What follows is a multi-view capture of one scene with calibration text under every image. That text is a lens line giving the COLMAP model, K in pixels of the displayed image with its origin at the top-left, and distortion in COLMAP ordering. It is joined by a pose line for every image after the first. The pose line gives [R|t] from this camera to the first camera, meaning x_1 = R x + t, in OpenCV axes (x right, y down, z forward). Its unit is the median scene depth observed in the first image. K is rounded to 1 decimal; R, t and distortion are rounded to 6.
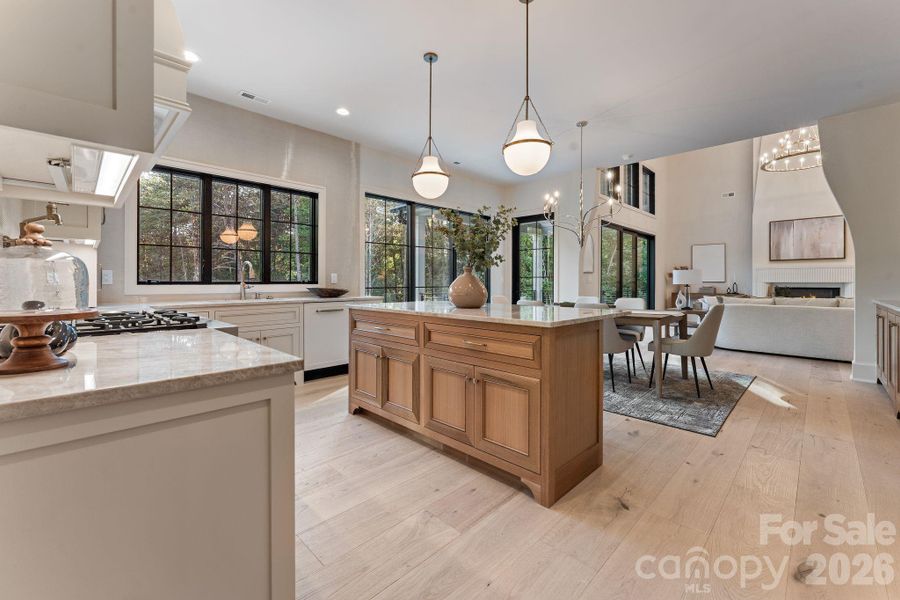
lens RADIAL K [[369.3, 0, 451.5], [0, 369.3, 283.8], [0, 0, 1]] dist [-0.000716, -0.000092]
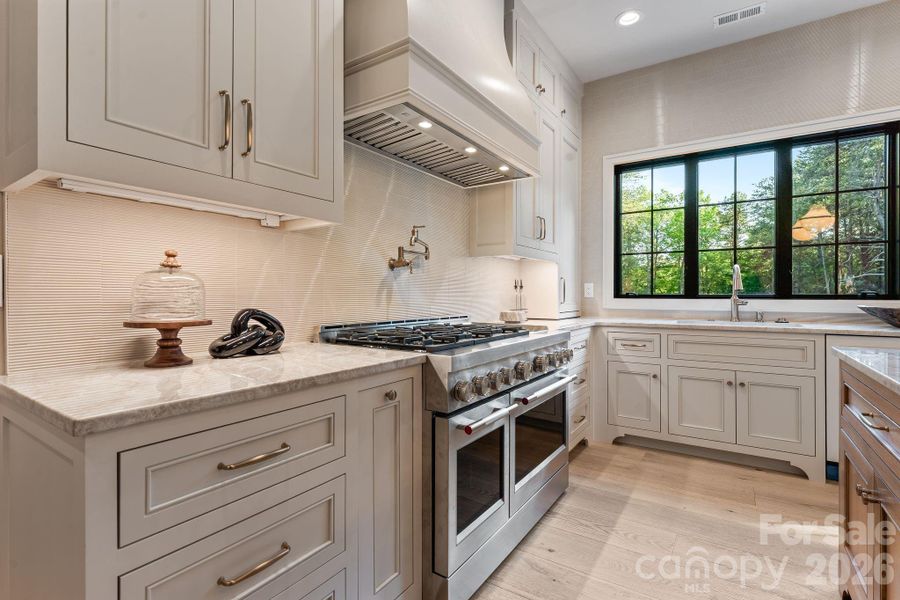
lens RADIAL K [[422.6, 0, 449.9], [0, 422.6, 296.4], [0, 0, 1]] dist [0.000261, -0.000101]
pose [[0.187597, 0.004839, -0.982234, 0.104392], [-0.005109, 0.999979, 0.003950, -0.003826], [0.982233, 0.004277, 0.187618, 0.335155]]
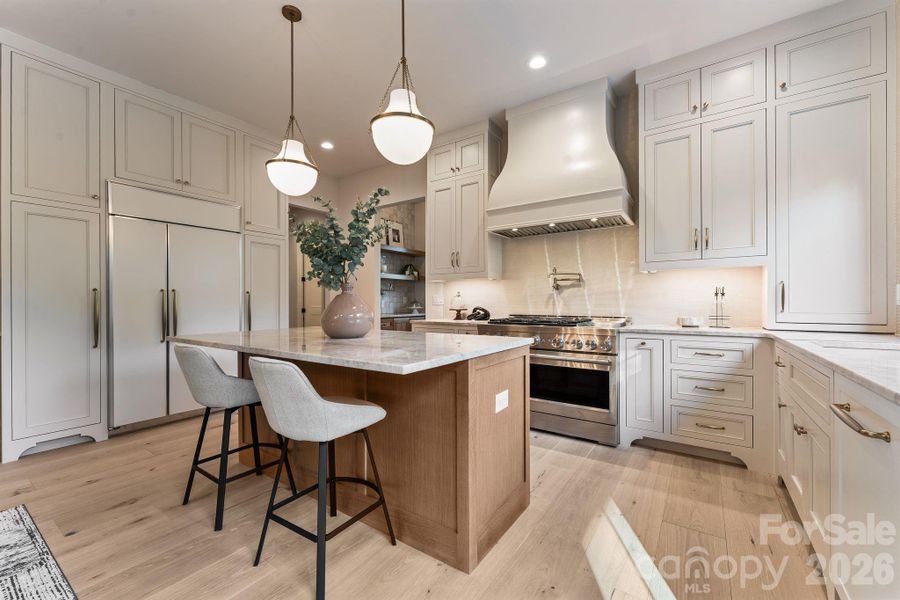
lens RADIAL K [[369.3, 0, 453.2], [0, 369.3, 301.4], [0, 0, 1]] dist [-0.000716, -0.000092]
pose [[-0.982571, 0.002142, -0.185877, -0.016856], [0.002104, 0.999998, 0.000402, -0.006551], [0.185878, 0.000004, -0.982573, 1.236337]]
